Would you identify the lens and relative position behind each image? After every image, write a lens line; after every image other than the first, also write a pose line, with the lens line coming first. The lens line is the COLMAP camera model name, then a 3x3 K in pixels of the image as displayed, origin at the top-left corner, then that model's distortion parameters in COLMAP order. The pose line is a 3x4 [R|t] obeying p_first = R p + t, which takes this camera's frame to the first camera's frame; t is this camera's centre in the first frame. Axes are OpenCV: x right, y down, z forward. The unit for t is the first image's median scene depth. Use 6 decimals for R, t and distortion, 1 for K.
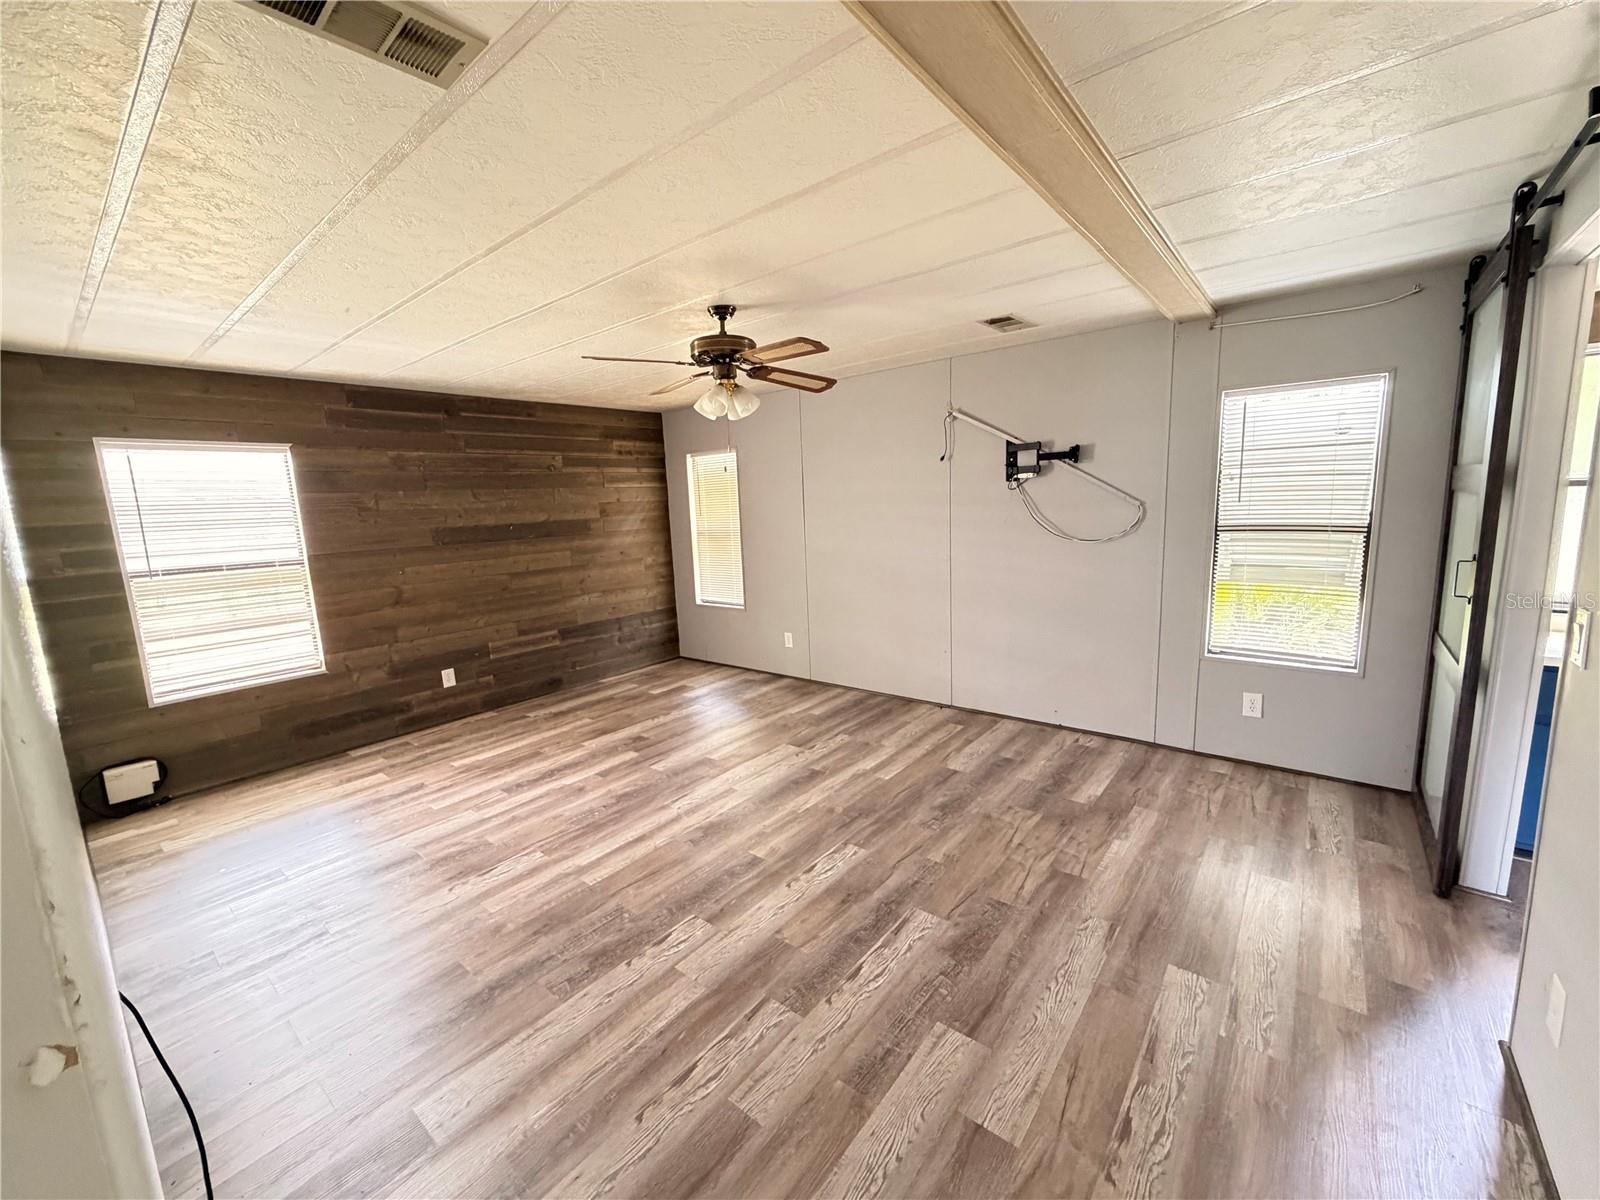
lens RADIAL K [[634.7, 0, 801.0], [0, 634.7, 598.7], [0, 0, 1]] dist [-0.002351, 0.000503]
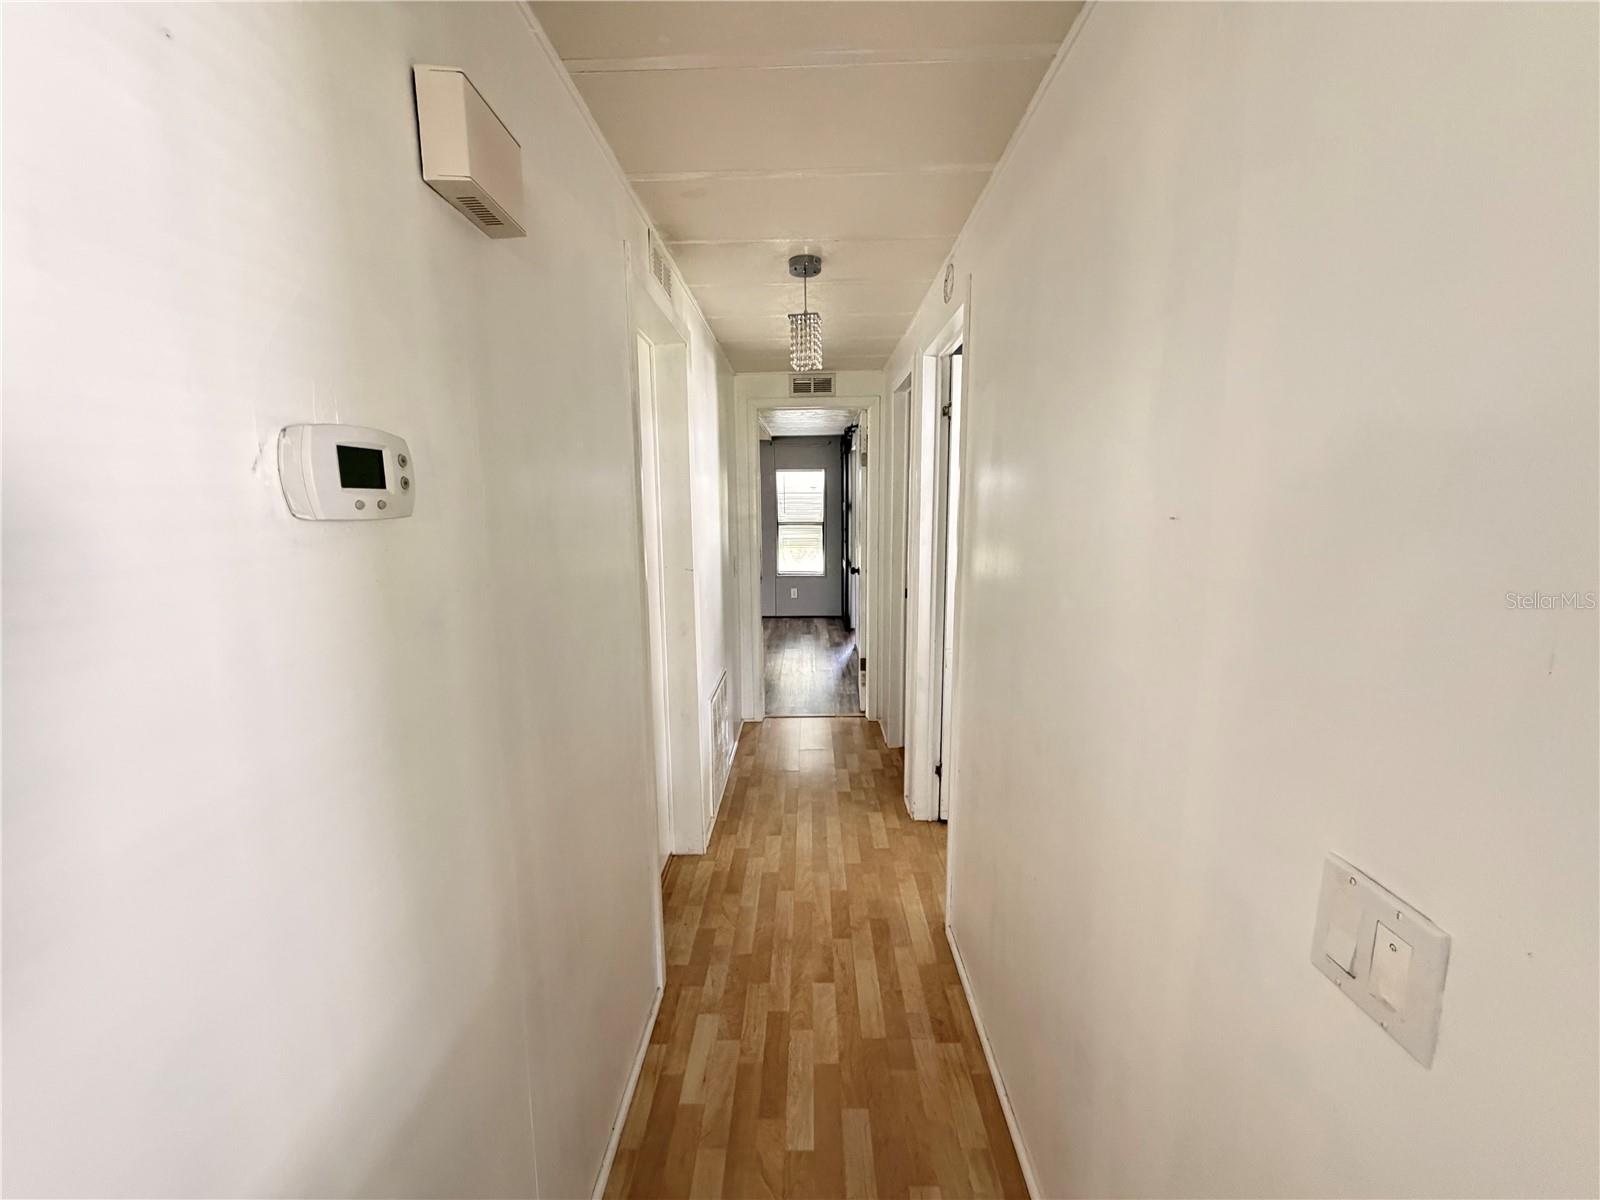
lens RADIAL K [[634.7, 0, 799.9], [0, 634.7, 602.0], [0, 0, 1]] dist [-0.002351, 0.000503]
pose [[0.782901, -0.053248, 0.619864, -0.642239], [0.076464, 0.997012, -0.010930, 0.176384], [-0.617430, 0.055954, 0.784633, -0.761398]]
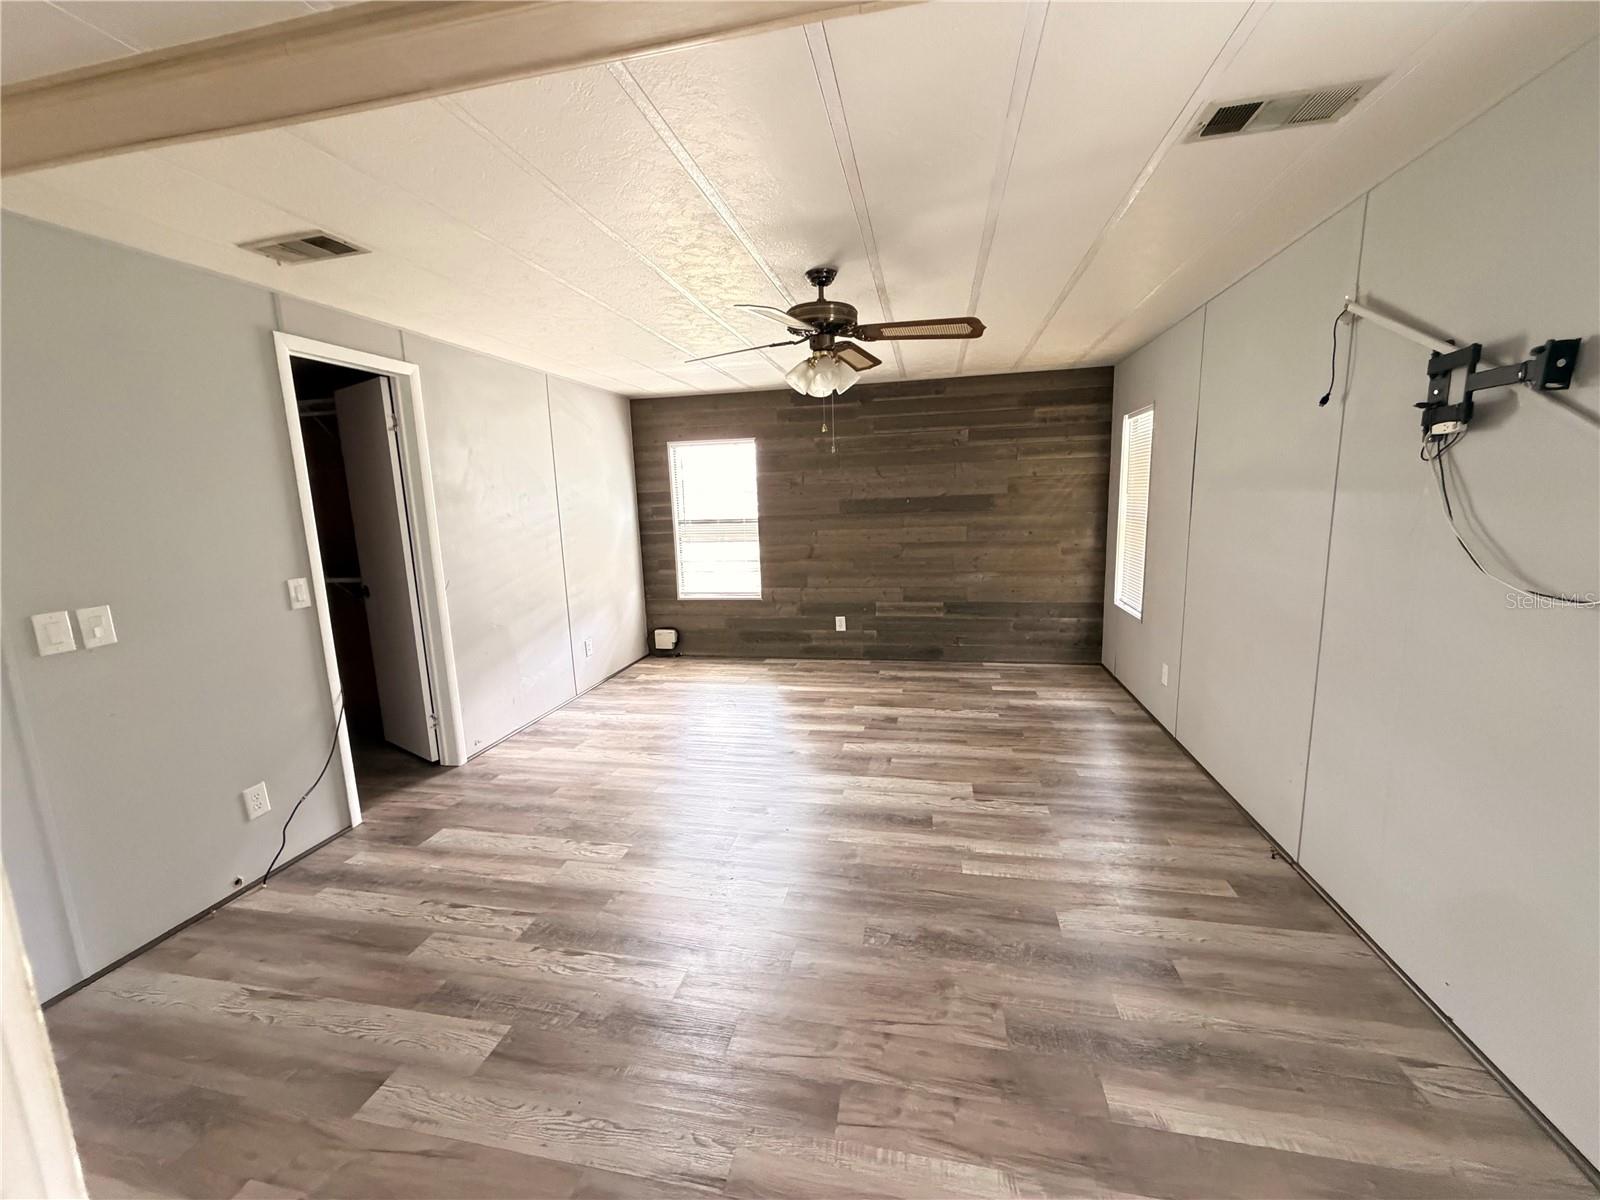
lens RADIAL K [[634.7, 0, 795.3], [0, 634.7, 599.2], [0, 0, 1]] dist [-0.002351, 0.000503]
pose [[0.462433, 0.171764, -0.869858, 0.501898], [-0.122747, 0.984012, 0.129050, -0.074417], [0.878117, 0.047095, 0.476123, 0.379862]]
